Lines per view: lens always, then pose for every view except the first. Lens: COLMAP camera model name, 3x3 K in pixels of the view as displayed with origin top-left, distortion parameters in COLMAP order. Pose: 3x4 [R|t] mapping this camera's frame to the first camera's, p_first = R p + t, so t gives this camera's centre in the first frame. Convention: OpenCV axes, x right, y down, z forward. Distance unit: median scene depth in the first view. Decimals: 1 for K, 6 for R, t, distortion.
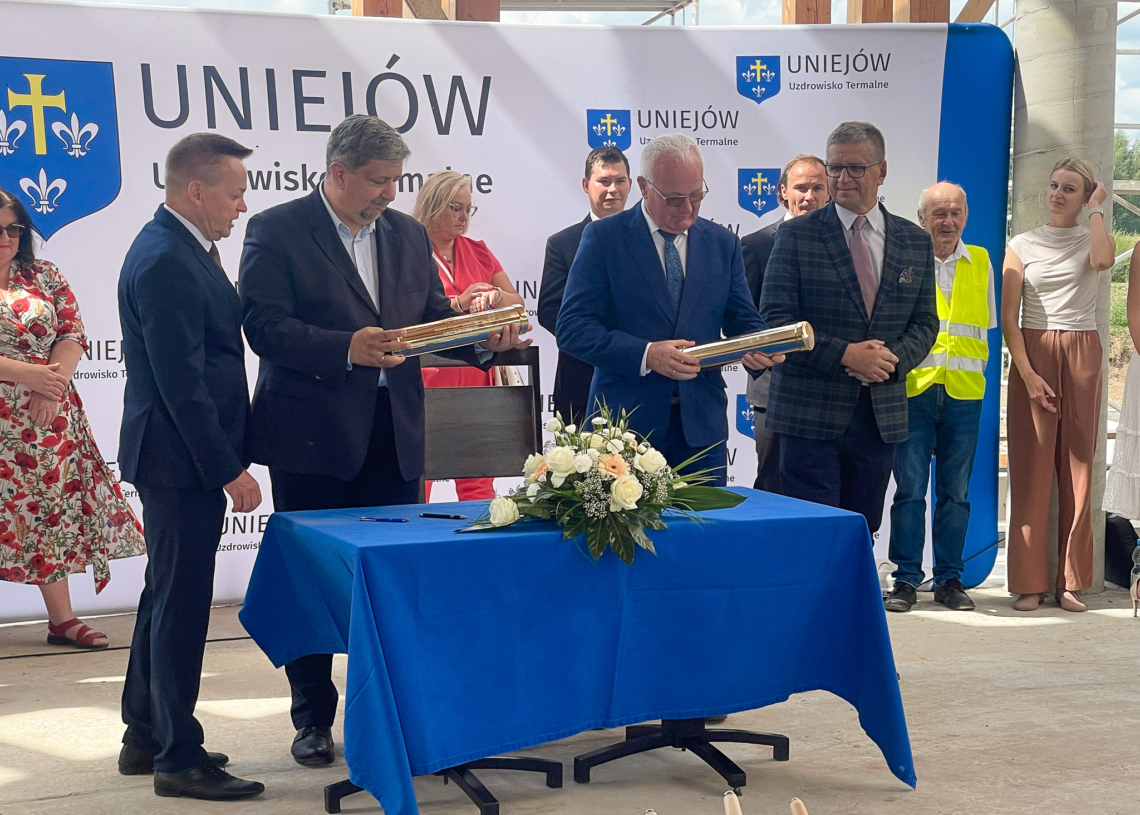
lens RADIAL K [[2290.6, 0, 648.6], [0, 2290.6, 445.8], [0, 0, 1]] dist [0.124418, -0.160927]
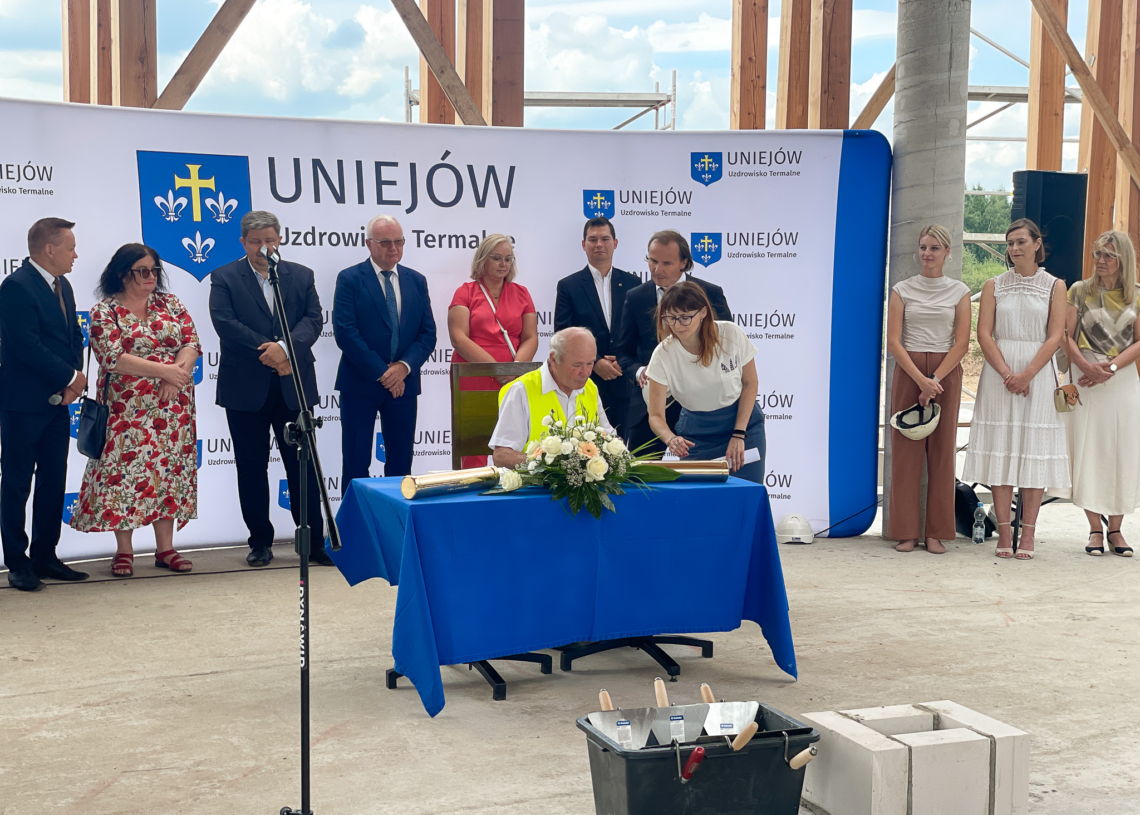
lens RADIAL K [[1721.8, 0, 581.9], [0, 1721.8, 410.8], [0, 0, 1]] dist [0.116054, -0.138520]
pose [[0.999208, 0.011354, -0.038131, 0.015594], [-0.011541, 0.999922, -0.004671, -0.007655], [0.038075, 0.005107, 0.999262, -0.055897]]
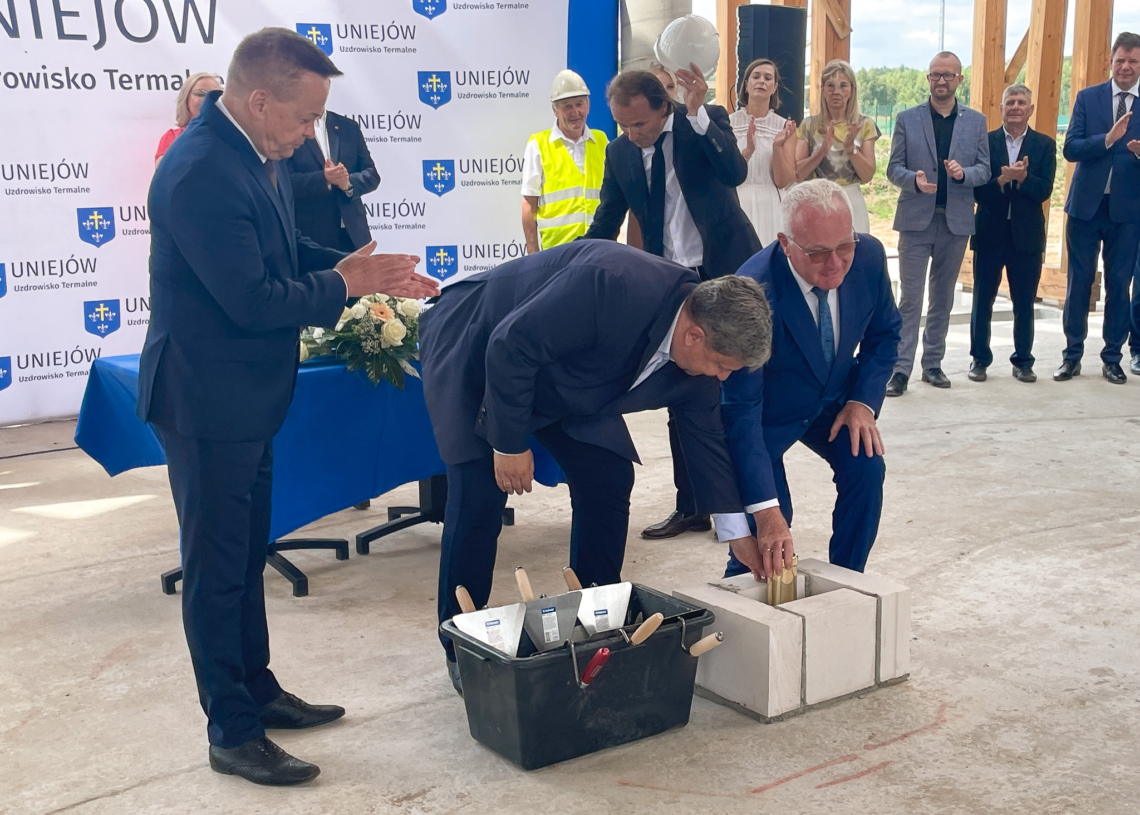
lens RADIAL K [[1562.3, 0, 660.7], [0, 1562.3, 488.8], [0, 0, 1]] dist [0.096806, -0.150348]
pose [[0.972598, -0.063579, 0.223631, -0.047798], [0.031945, 0.989304, 0.142329, -0.009534], [-0.230288, -0.131285, 0.964226, 0.079716]]
